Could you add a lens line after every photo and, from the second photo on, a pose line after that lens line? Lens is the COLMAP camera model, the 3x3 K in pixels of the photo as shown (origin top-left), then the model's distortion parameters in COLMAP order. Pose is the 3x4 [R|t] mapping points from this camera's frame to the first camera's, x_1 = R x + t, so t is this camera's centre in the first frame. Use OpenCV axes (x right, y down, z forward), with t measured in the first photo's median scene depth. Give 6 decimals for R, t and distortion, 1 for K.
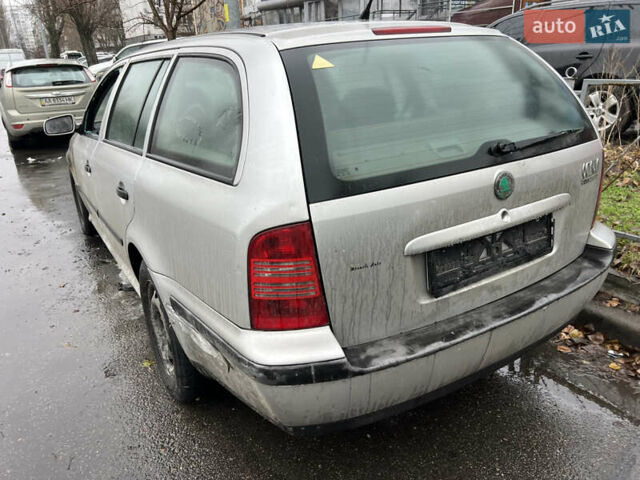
lens RADIAL K [[510.1, 0, 321.1], [0, 510.1, 242.6], [0, 0, 1]] dist [0.041749, -0.032054]
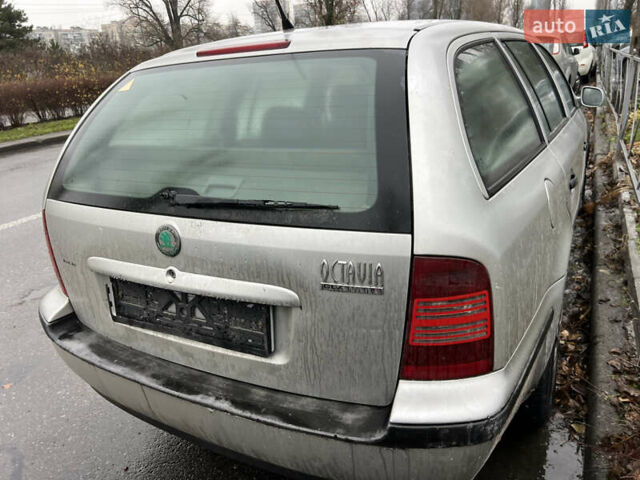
lens RADIAL K [[510.1, 0, 321.9], [0, 510.1, 237.6], [0, 0, 1]] dist [0.041749, -0.032054]
pose [[0.463433, 0.303428, -0.832563, 1.138655], [-0.248277, 0.946378, 0.206708, -0.342799], [0.850640, 0.110911, 0.513916, 0.743493]]
